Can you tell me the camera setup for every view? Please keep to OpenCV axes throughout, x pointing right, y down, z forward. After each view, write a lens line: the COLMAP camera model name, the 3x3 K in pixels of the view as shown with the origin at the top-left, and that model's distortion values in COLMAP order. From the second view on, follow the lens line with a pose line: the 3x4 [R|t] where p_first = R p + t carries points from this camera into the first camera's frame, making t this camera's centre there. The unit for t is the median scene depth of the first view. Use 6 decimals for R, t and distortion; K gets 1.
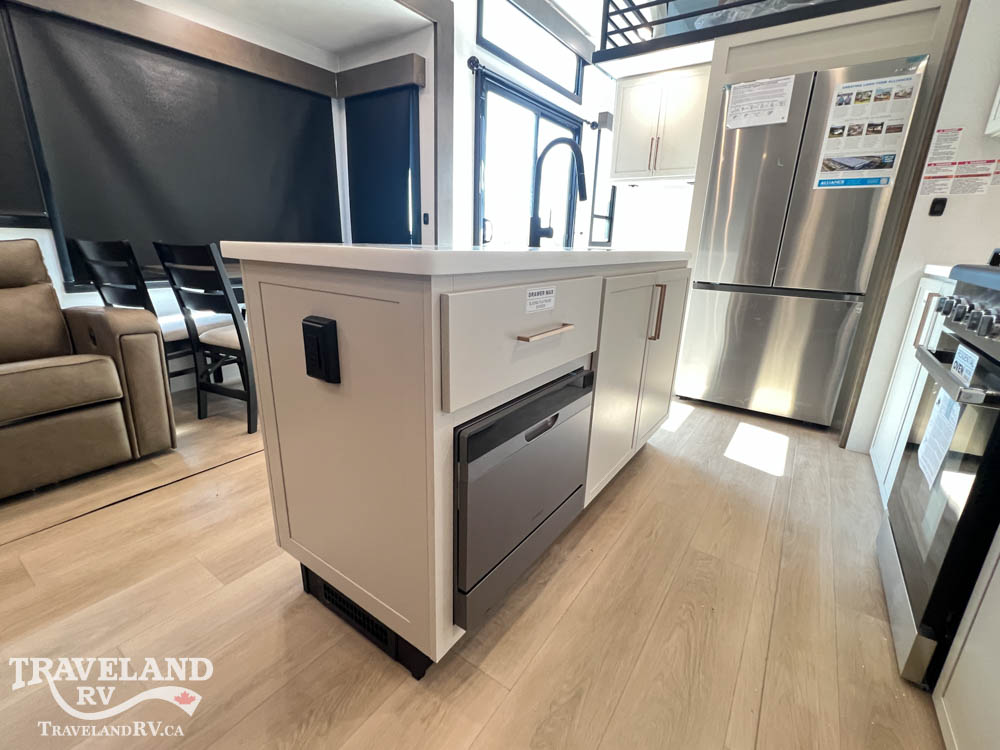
lens RADIAL K [[444.4, 0, 498.5], [0, 444.4, 375.0], [0, 0, 1]] dist [-0.002009, -0.000115]
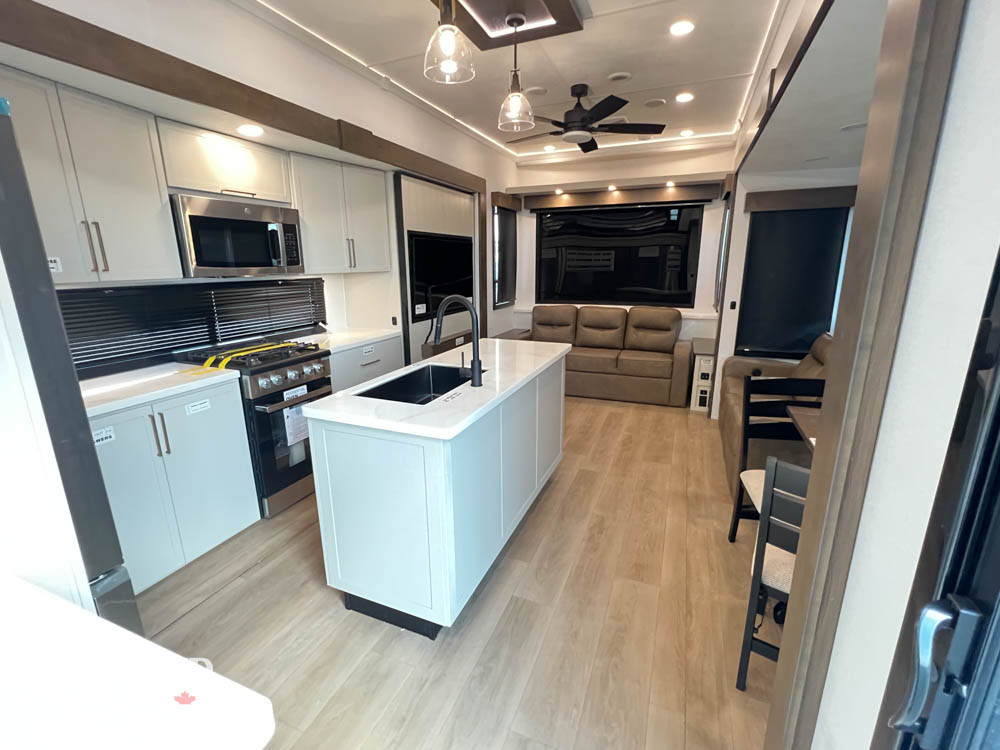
lens RADIAL K [[449.7, 0, 499.3], [0, 449.7, 371.3], [0, 0, 1]] dist [0.008451, 0.000081]
pose [[-0.976549, 0.029734, -0.213231, 0.233519], [-0.081897, 0.864658, 0.495640, -0.769169], [0.199109, 0.501480, -0.841946, 1.703282]]
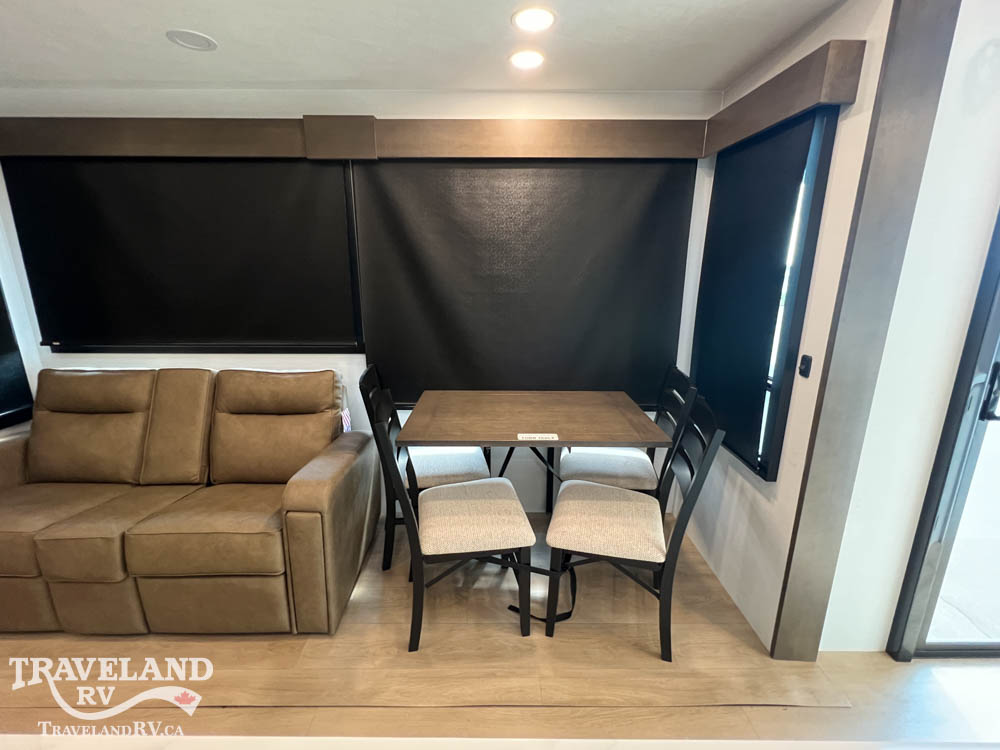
lens RADIAL K [[444.4, 0, 498.5], [0, 444.4, 375.0], [0, 0, 1]] dist [-0.002009, -0.000115]
pose [[0.572080, 0.173229, -0.801696, 0.053473], [-0.225658, 0.972963, 0.049209, -0.414291], [0.788545, 0.152758, 0.595703, 0.633173]]
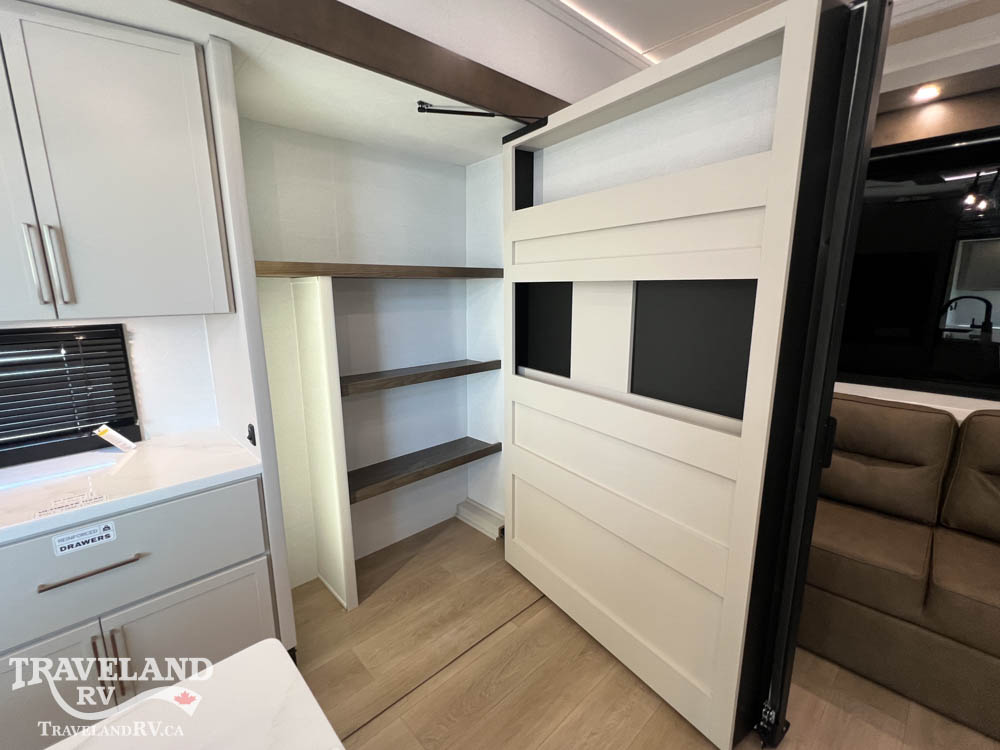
lens RADIAL K [[443.1, 0, 496.9], [0, 443.1, 373.3], [0, 0, 1]] dist [-0.001645, 0.000320]
pose [[-0.978670, -0.054114, 0.198184, -0.268282], [0.044989, 0.884817, 0.463762, -0.409808], [-0.200453, 0.462786, -0.863509, 0.475961]]
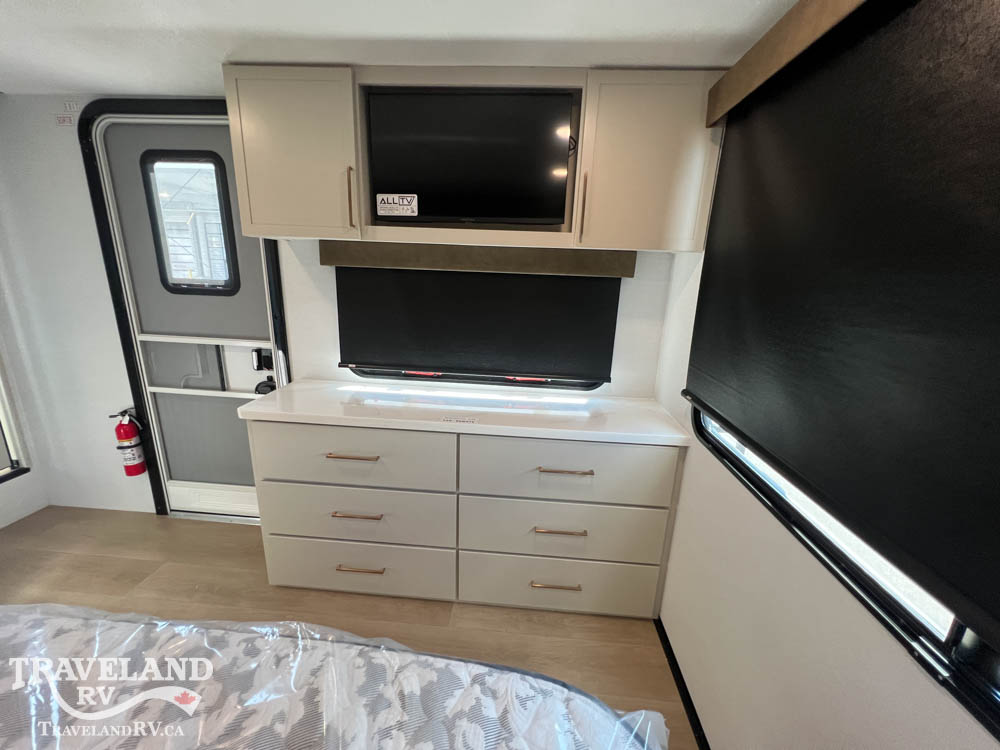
lens RADIAL K [[401.8, 0, 498.9], [0, 401.8, 371.9], [0, 0, 1]] dist [0.002834, 0.000135]
pose [[-0.515676, -0.255011, 0.817954, -0.622816], [0.227752, 0.879532, 0.417794, -0.035431], [-0.825959, 0.401737, -0.395474, 0.188680]]
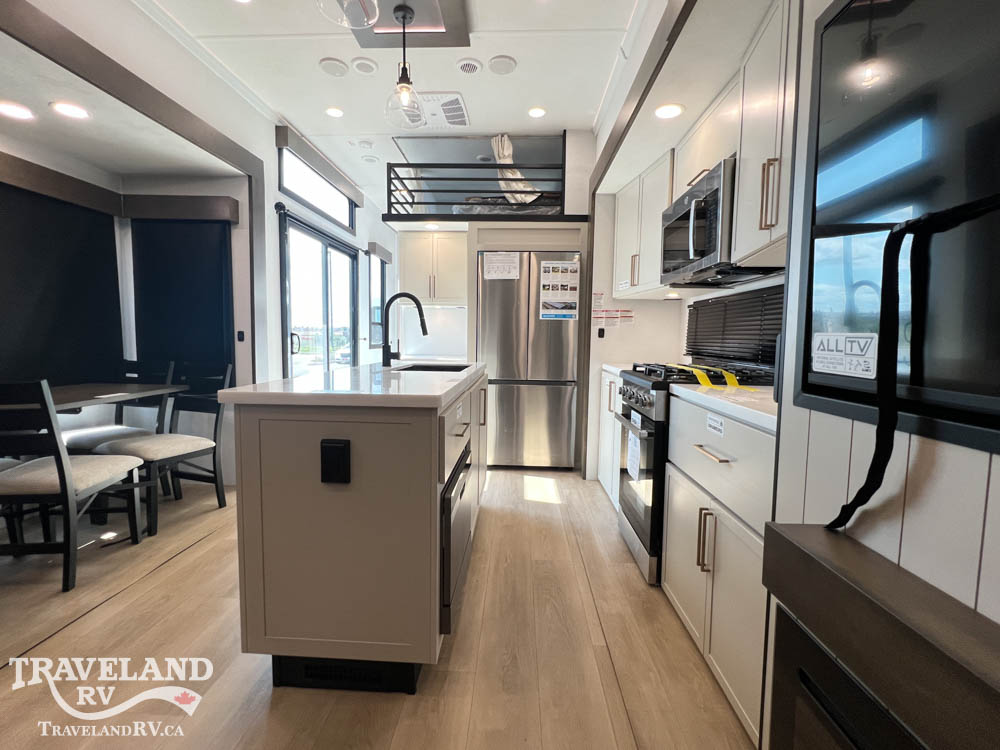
lens RADIAL K [[443.1, 0, 496.9], [0, 443.1, 373.3], [0, 0, 1]] dist [-0.001645, 0.000320]
pose [[0.845960, -0.059381, 0.529930, -0.300840], [0.162819, 0.975086, -0.150656, -0.014287], [-0.507781, 0.213732, 0.834552, -0.228970]]
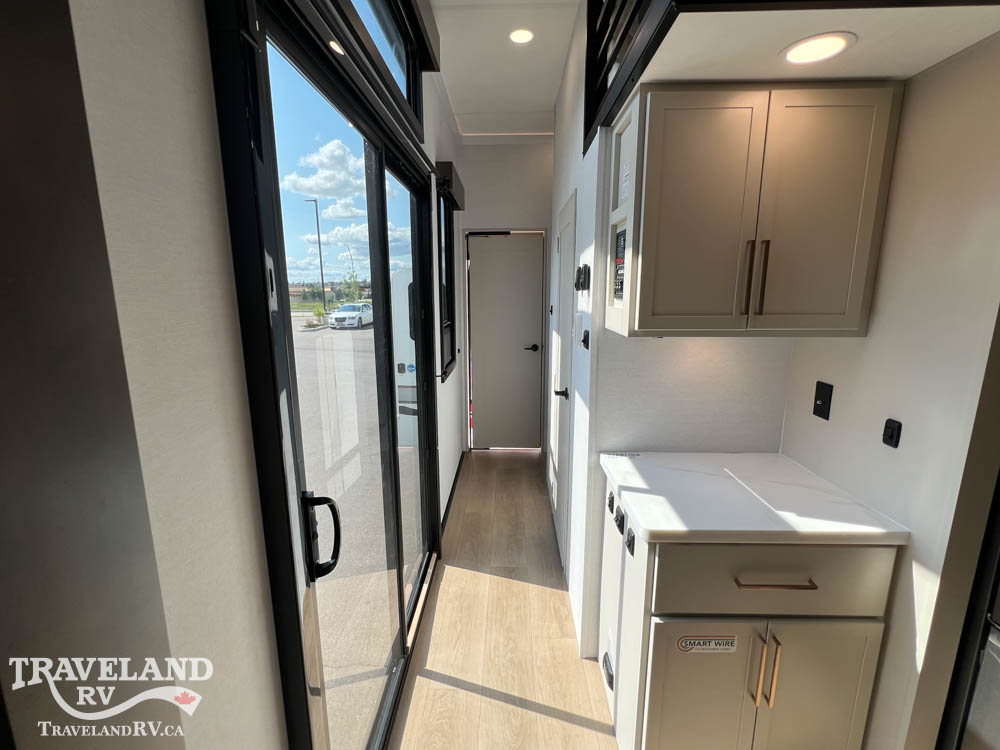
lens RADIAL K [[444.4, 0, 498.5], [0, 444.4, 375.0], [0, 0, 1]] dist [-0.002009, -0.000115]
pose [[0.835126, -0.132955, 0.533748, -0.109066], [0.181816, 0.982529, -0.039732, -0.628294], [-0.519141, 0.130226, 0.844710, 1.140508]]
